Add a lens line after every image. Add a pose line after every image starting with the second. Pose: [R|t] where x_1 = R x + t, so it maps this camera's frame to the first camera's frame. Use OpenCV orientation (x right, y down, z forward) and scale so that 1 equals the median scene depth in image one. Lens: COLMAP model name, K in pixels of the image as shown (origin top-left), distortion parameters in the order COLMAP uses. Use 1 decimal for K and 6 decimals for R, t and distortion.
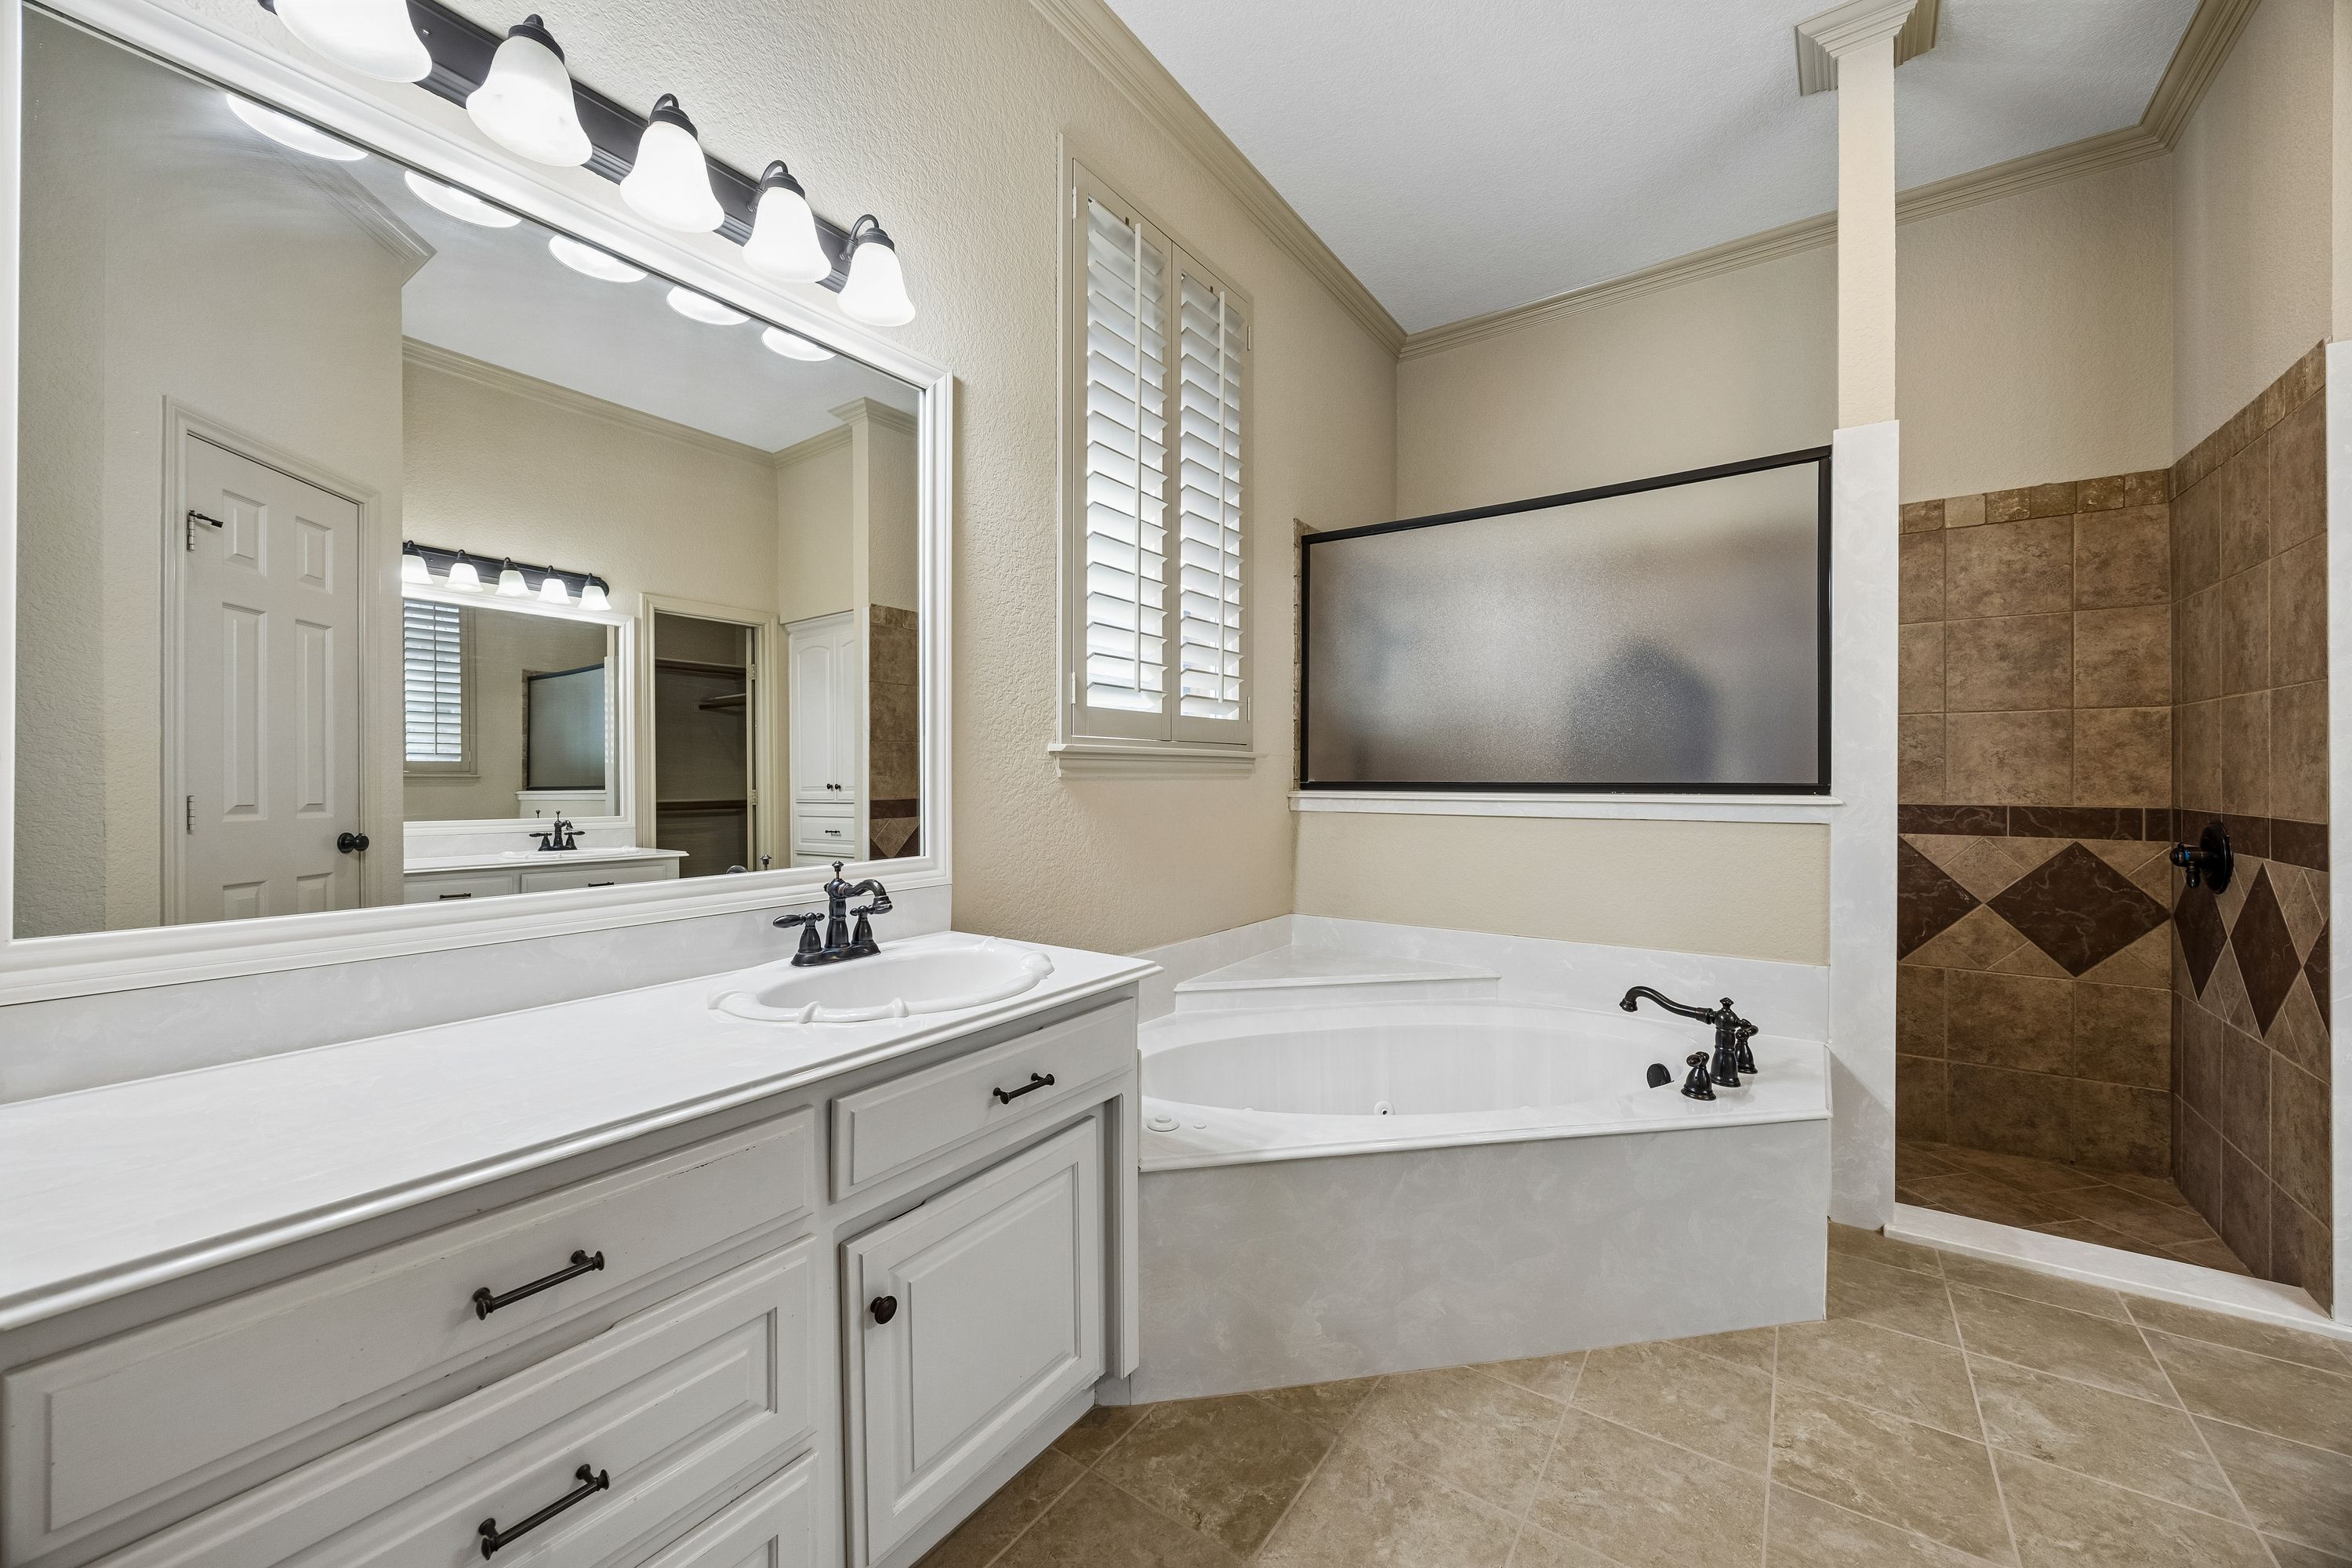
lens RADIAL K [[896.6, 0, 1182.2], [0, 896.6, 775.0], [0, 0, 1]] dist [-0.002751, -0.000015]
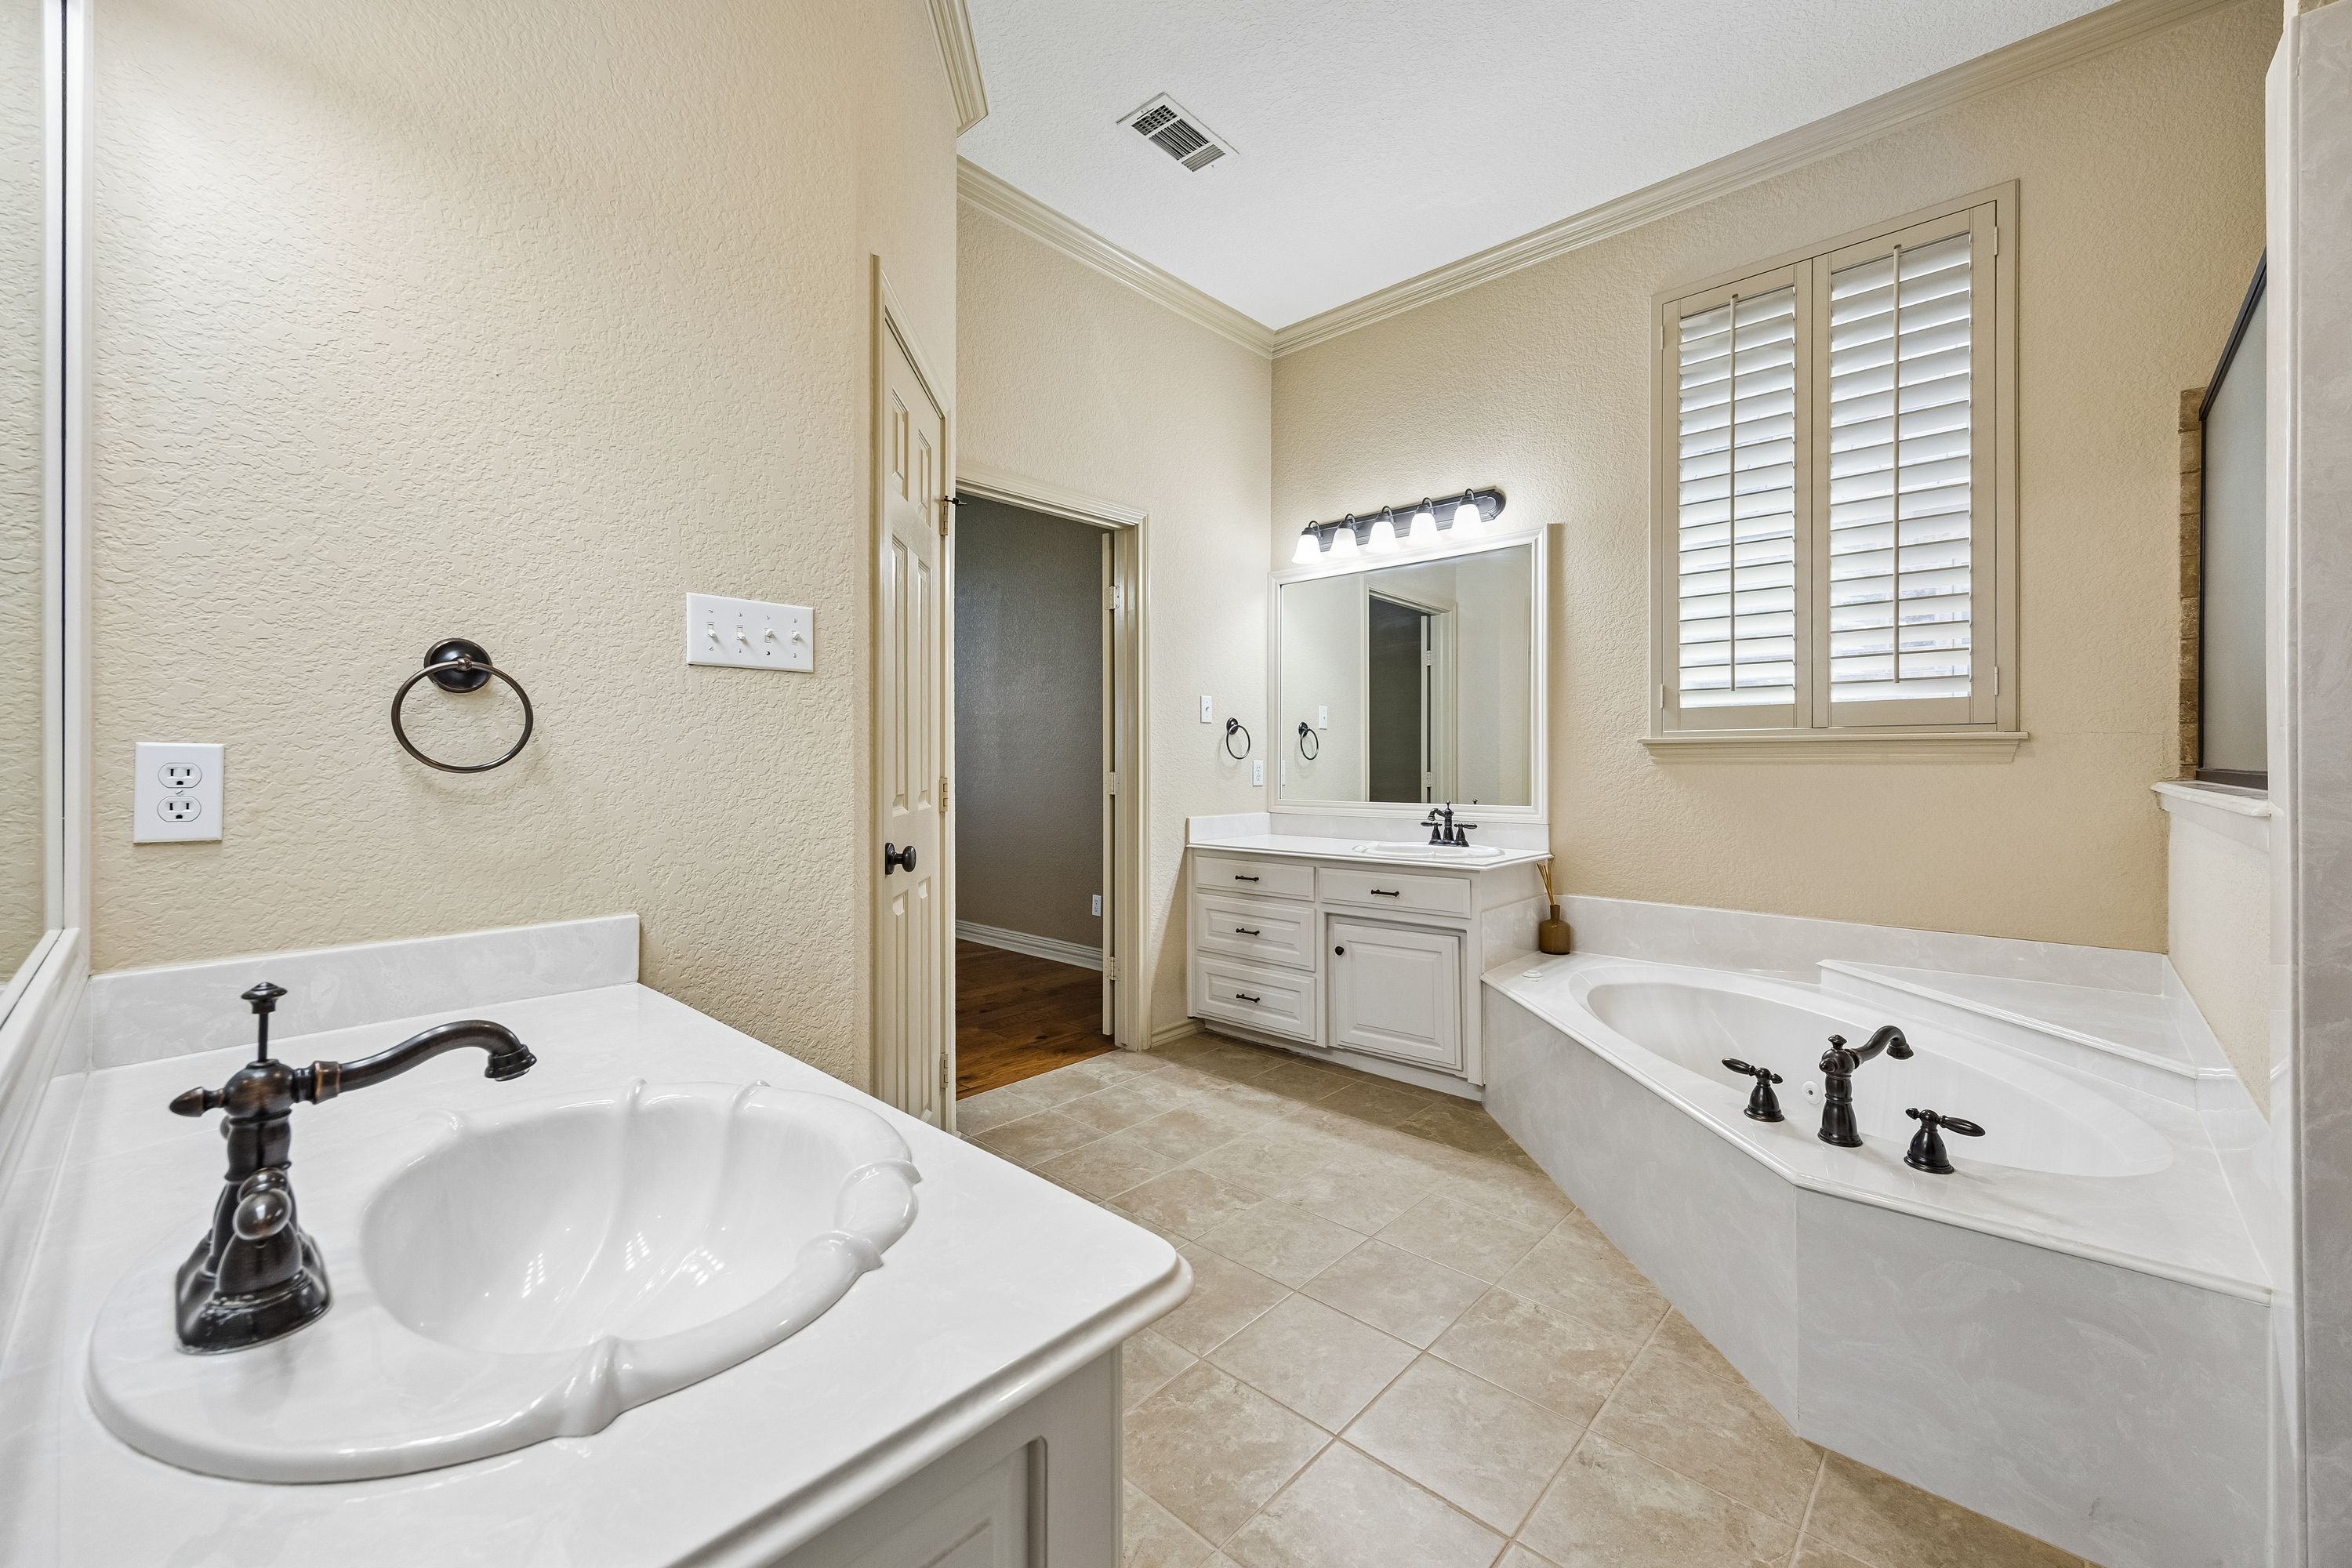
lens RADIAL K [[933.0, 0, 1175.0], [0, 933.0, 774.3], [0, 0, 1]] dist [0.000605, -0.000030]
pose [[-0.149967, 0.012310, -0.988614, 1.842627], [0.002437, 0.999924, 0.012081, 0.002654], [0.988688, -0.000597, -0.149985, 0.646788]]
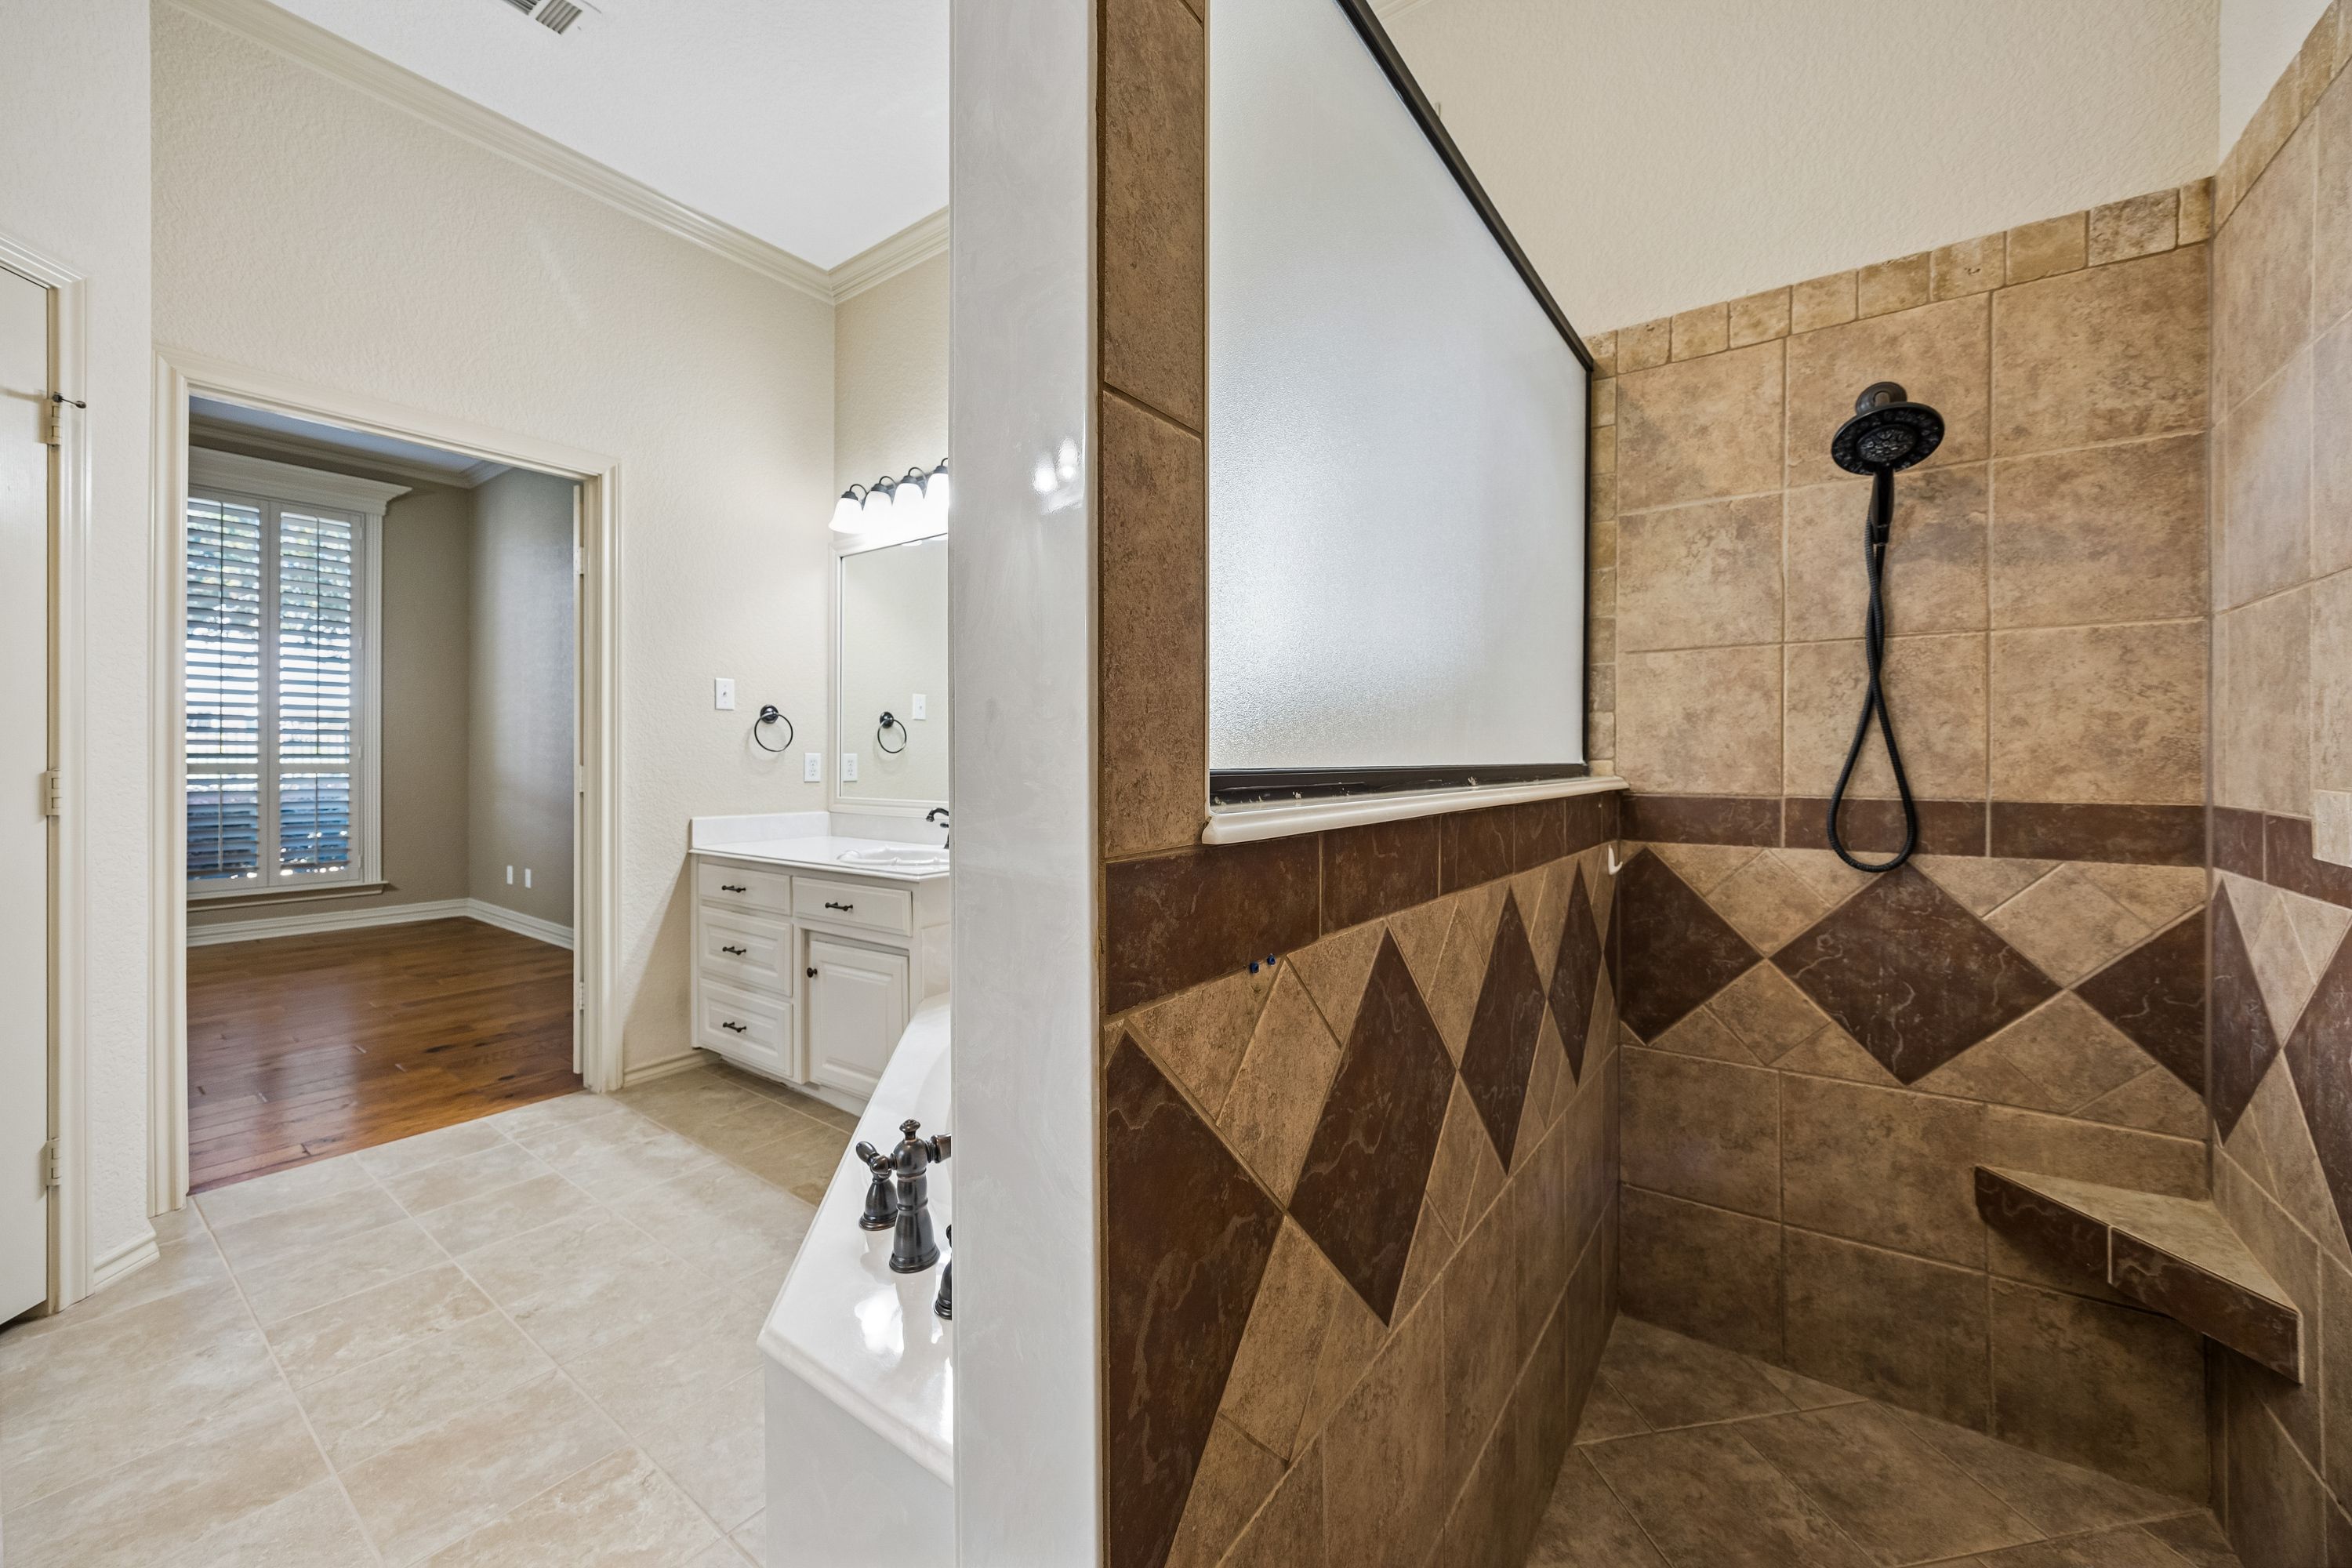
lens RADIAL K [[896.6, 0, 1182.2], [0, 896.6, 775.0], [0, 0, 1]] dist [-0.002751, -0.000015]
pose [[-0.026088, 0.017335, -0.999509, 1.445804], [-0.002071, 0.999847, 0.017395, 0.008921], [0.999658, 0.002523, -0.026048, 1.444179]]
